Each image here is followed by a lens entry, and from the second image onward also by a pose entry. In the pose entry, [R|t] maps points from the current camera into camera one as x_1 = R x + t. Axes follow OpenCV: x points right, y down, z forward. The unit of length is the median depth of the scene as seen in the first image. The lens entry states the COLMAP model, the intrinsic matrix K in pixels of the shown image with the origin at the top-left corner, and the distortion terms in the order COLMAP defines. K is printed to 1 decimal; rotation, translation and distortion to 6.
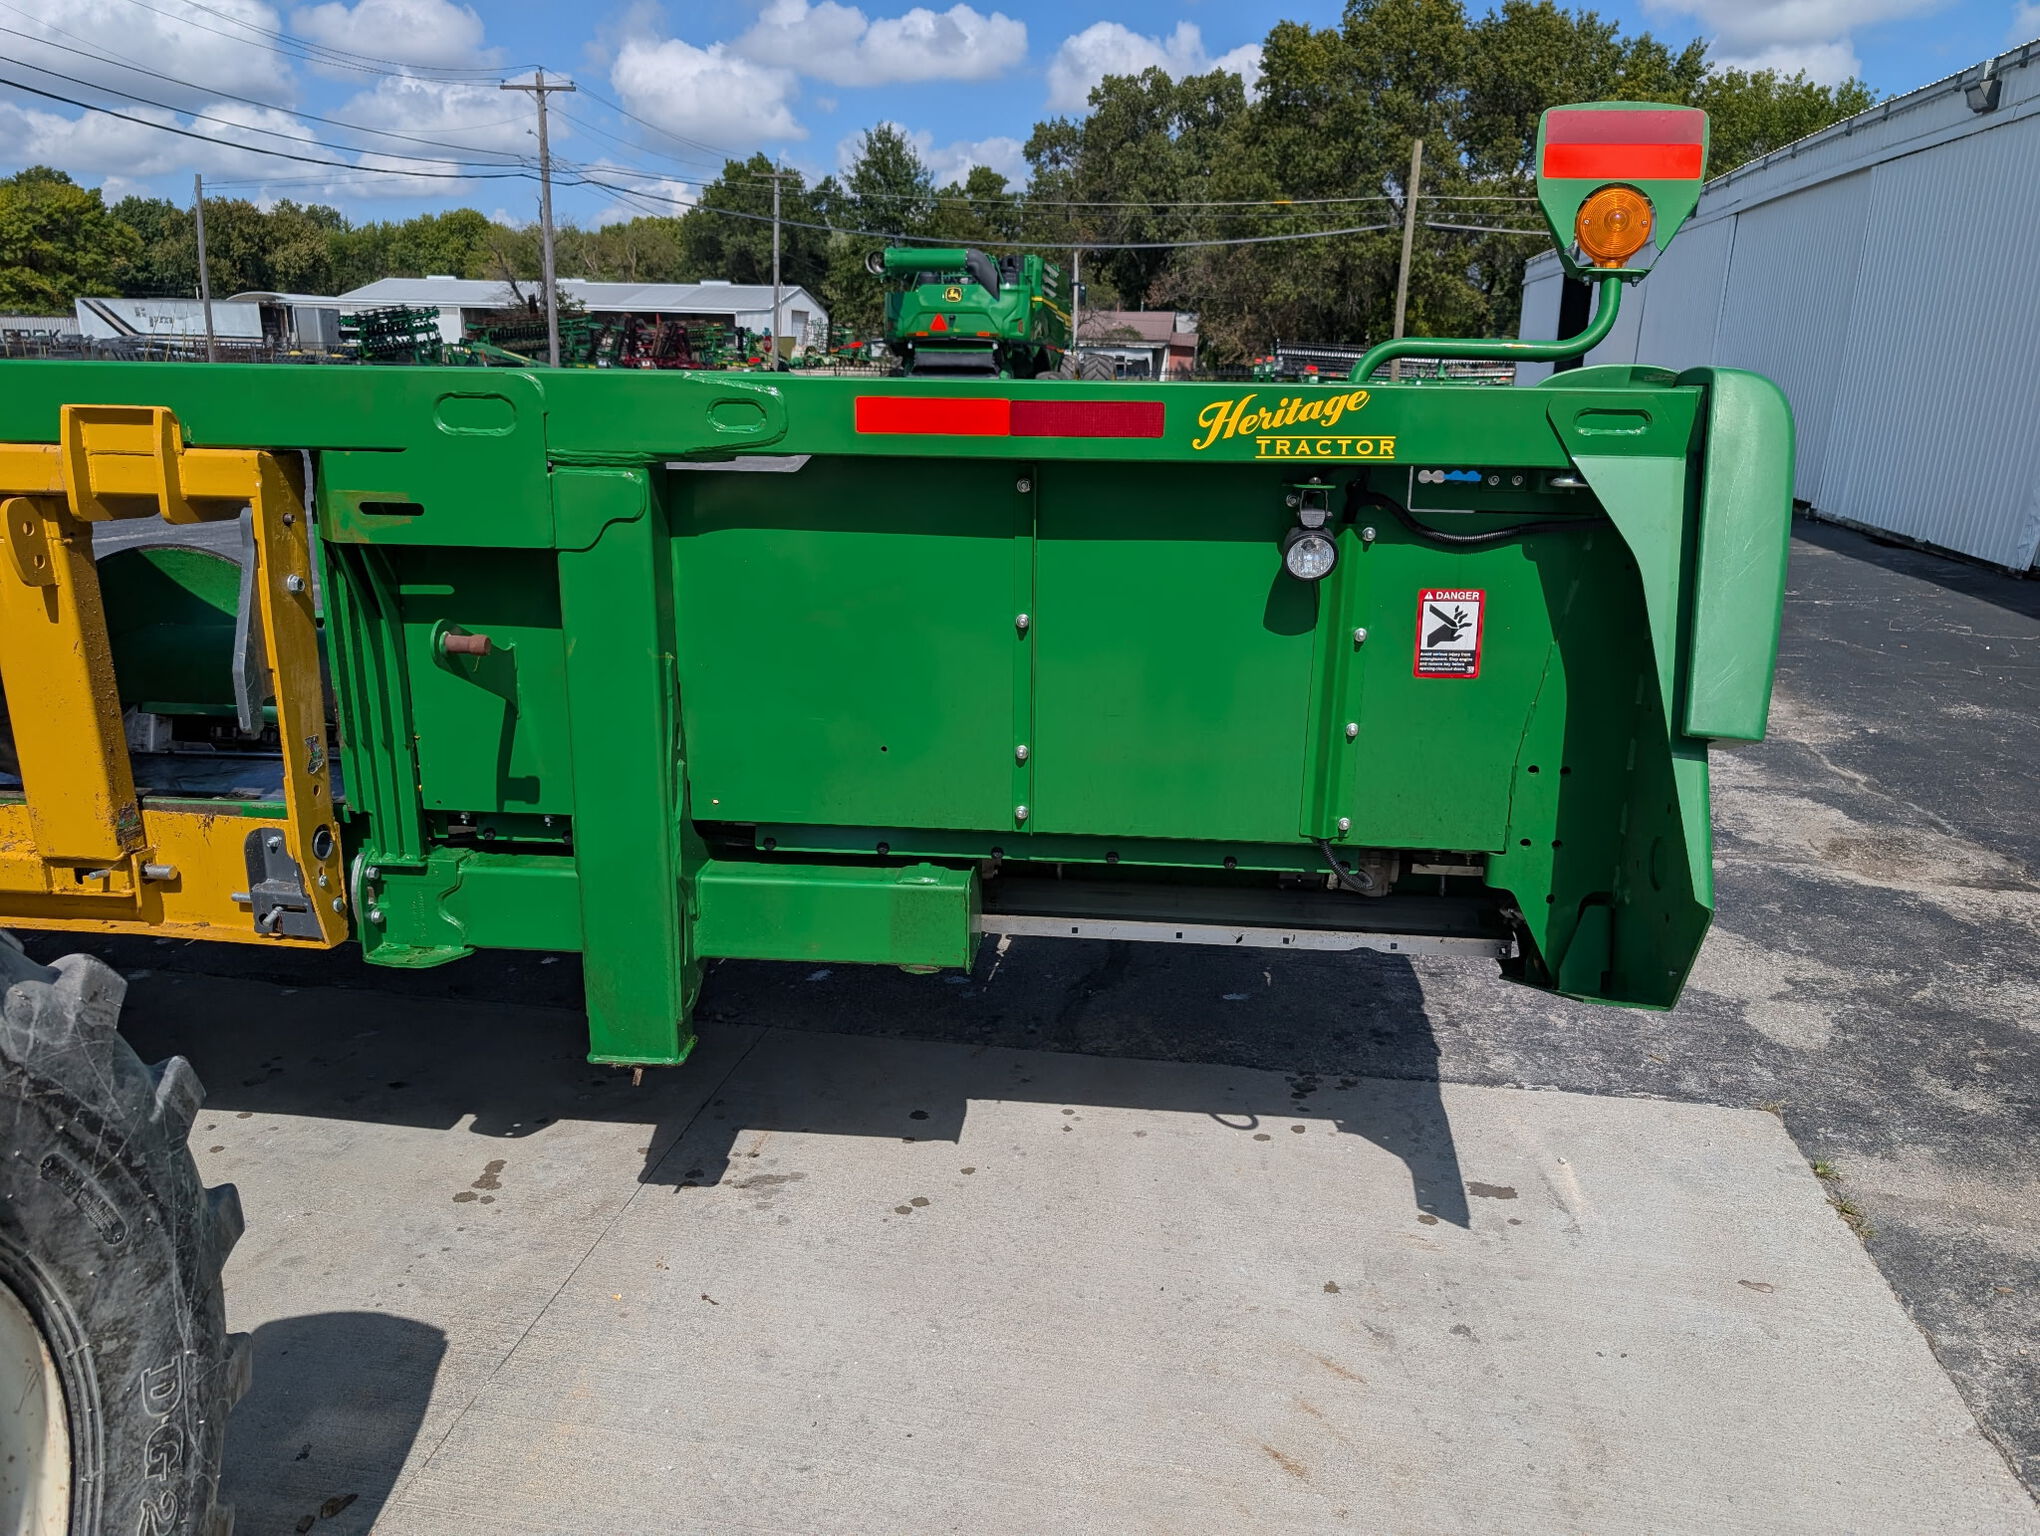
lens RADIAL K [[1470.0, 0, 1035.9], [0, 1470.0, 782.6], [0, 0, 1]] dist [0.011516, -0.010553]
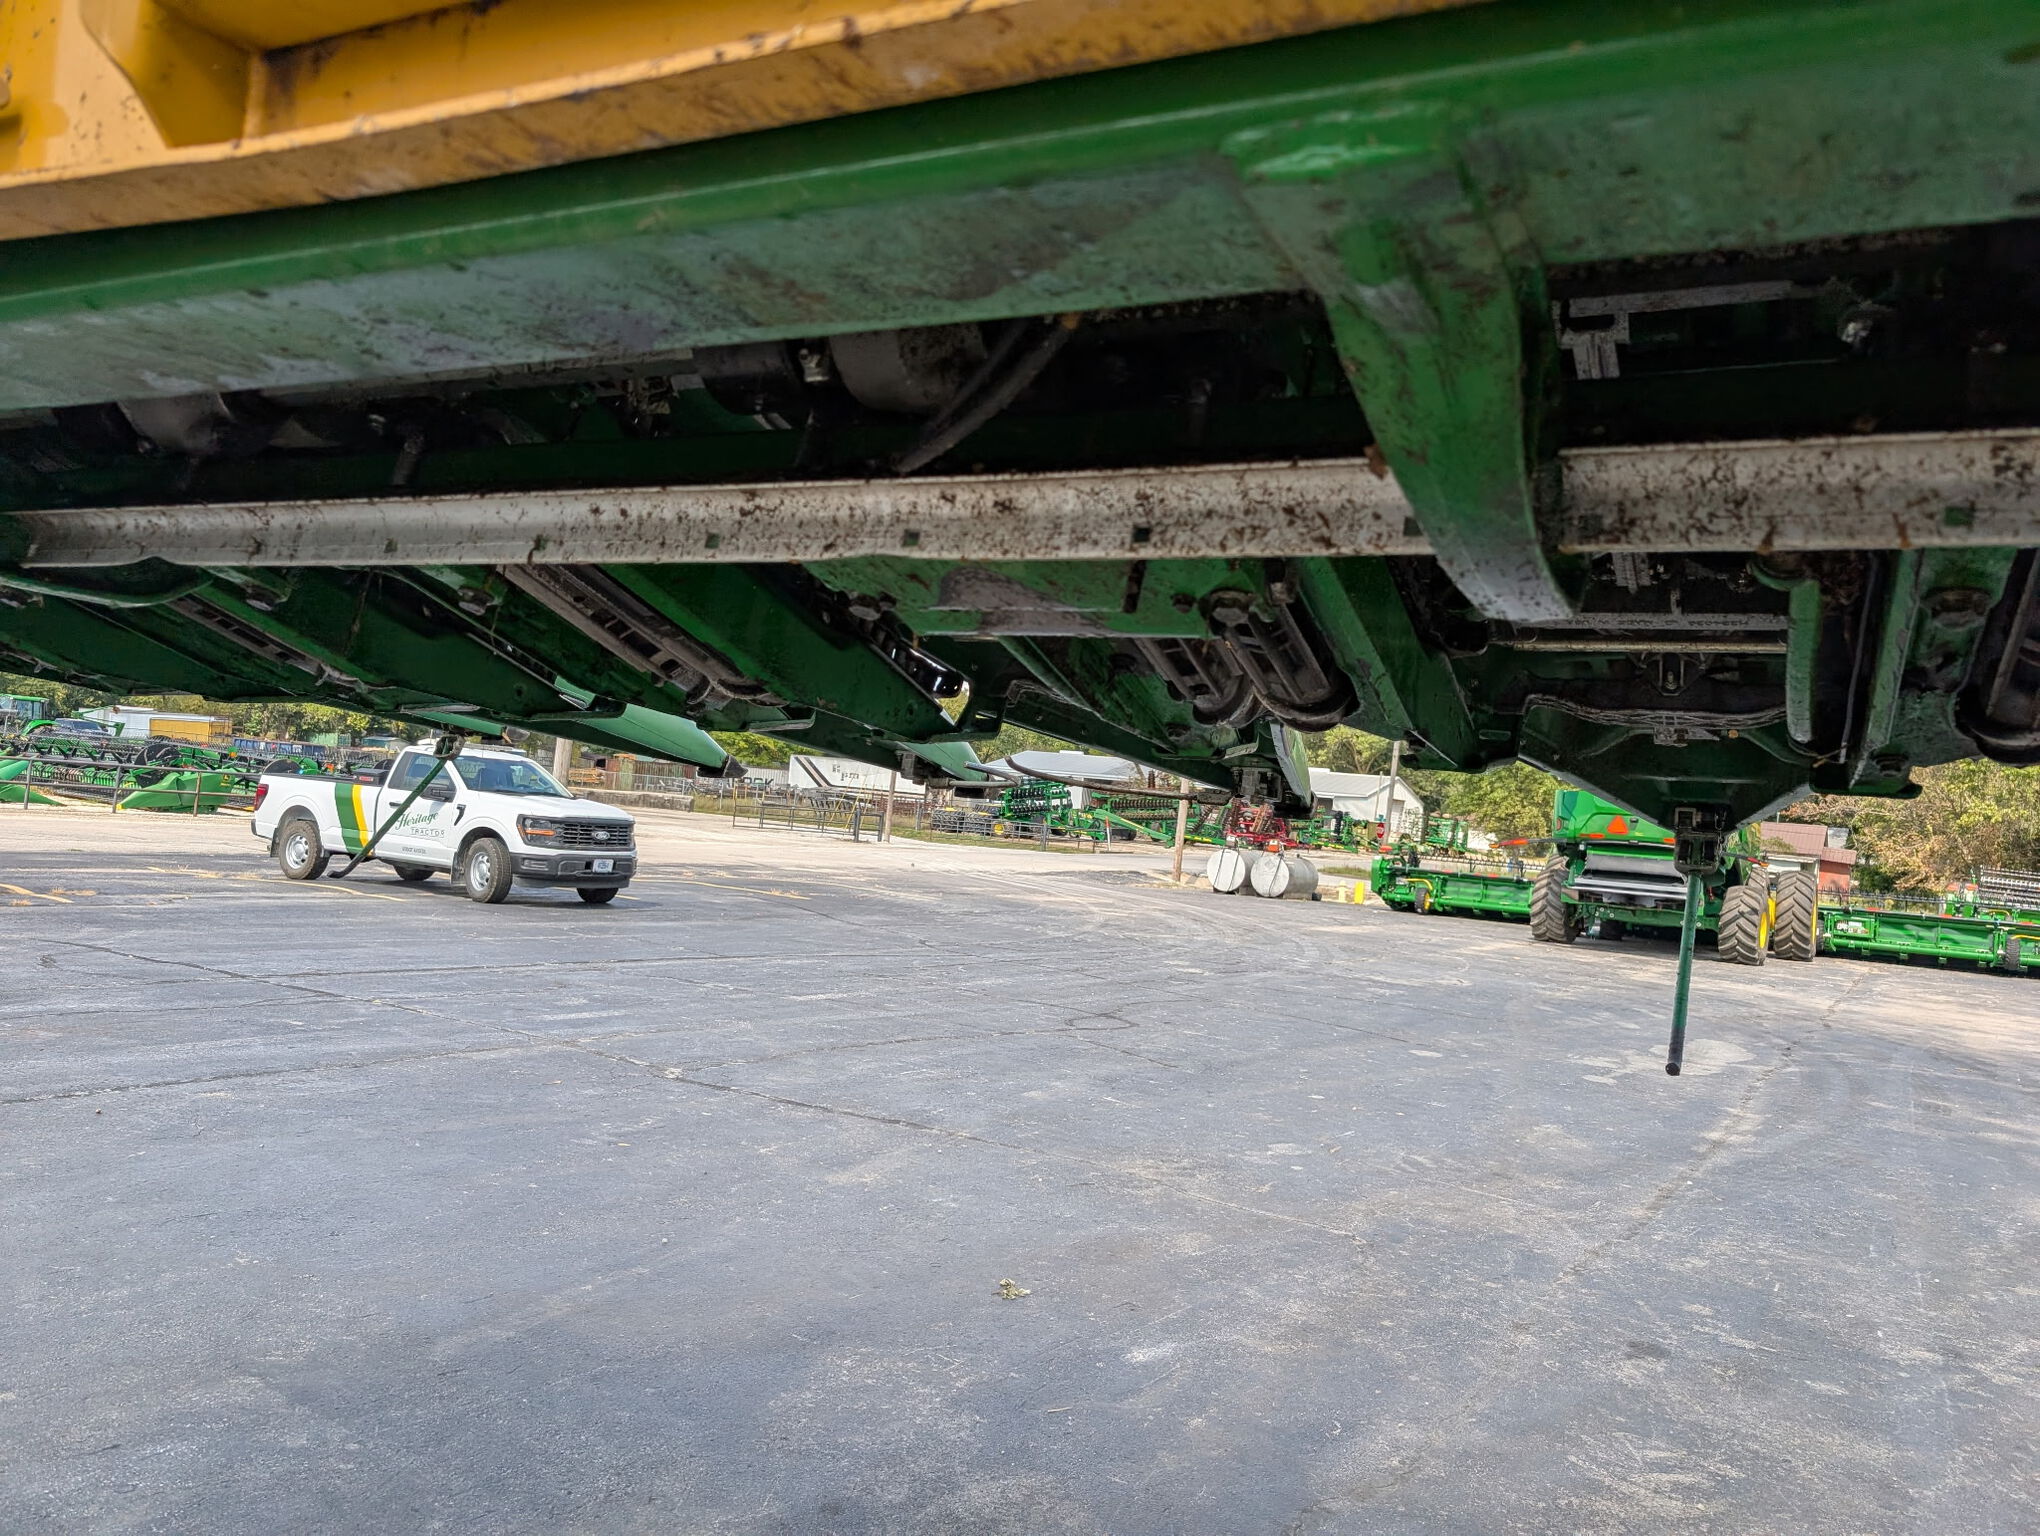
lens RADIAL K [[1470.0, 0, 1022.3], [0, 1470.0, 757.2], [0, 0, 1]] dist [0.011516, -0.010553]
pose [[0.923302, 0.048622, -0.380985, -0.024422], [-0.171300, 0.939961, -0.295179, -0.008700], [0.343759, 0.337802, 0.876196, 0.026826]]
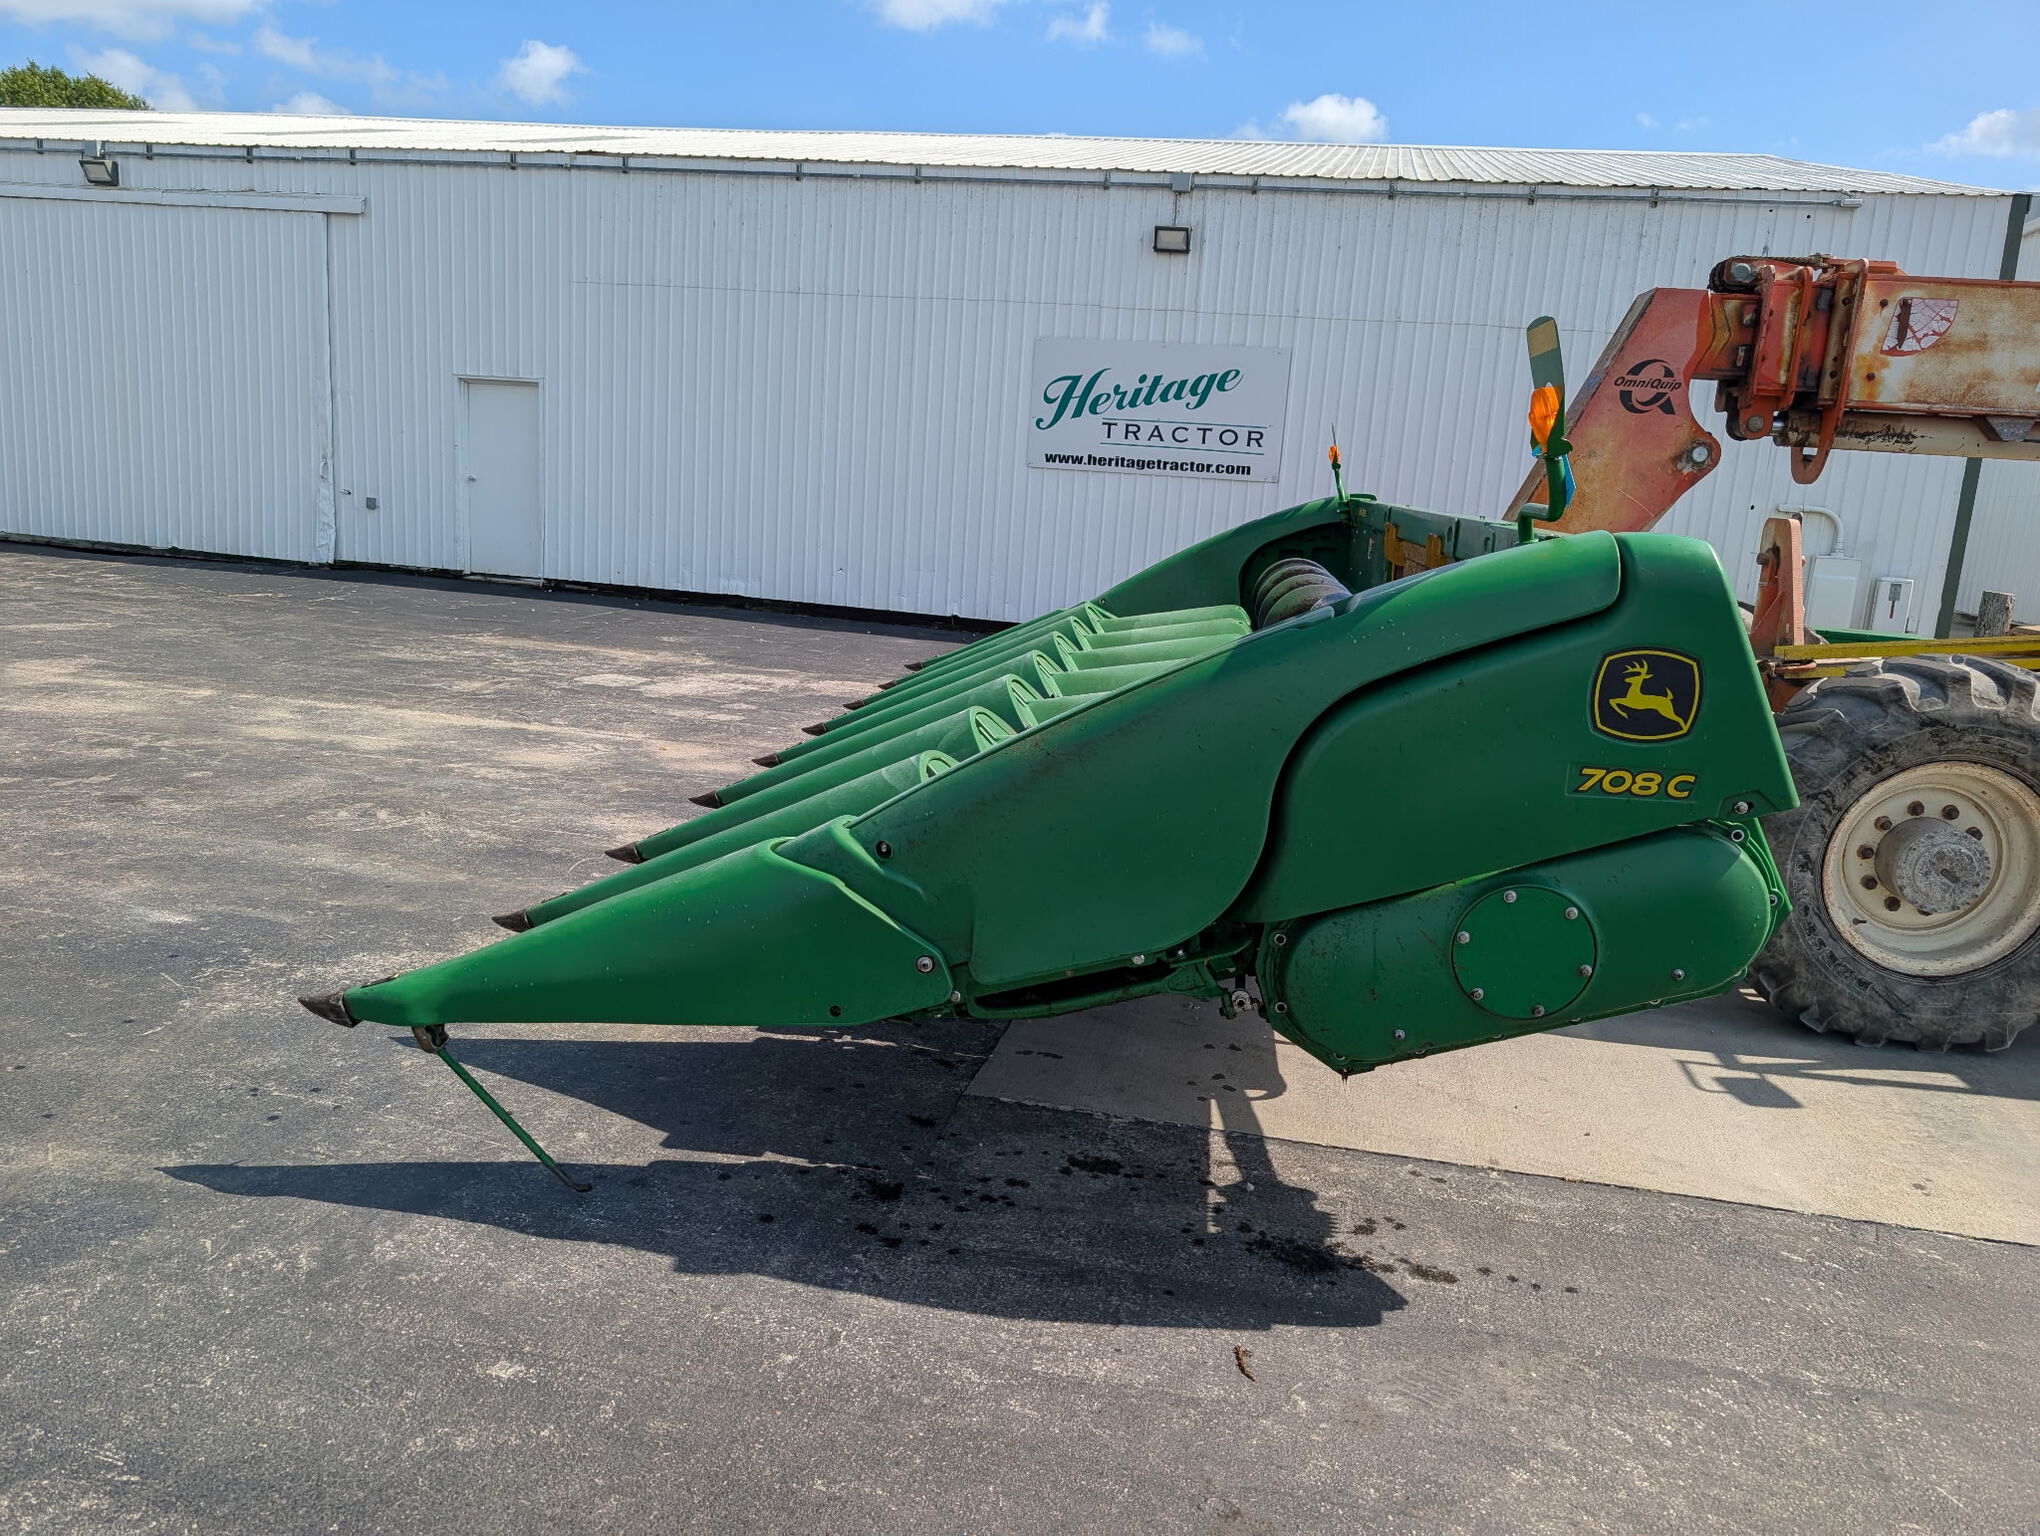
lens RADIAL K [[1470.0, 0, 1036.1], [0, 1470.0, 778.7], [0, 0, 1]] dist [0.011516, -0.010553]
pose [[0.038934, -0.221434, 0.974398, -0.099521], [0.211885, 0.954792, 0.208512, -0.015370], [-0.976519, 0.198342, 0.084092, 0.045750]]
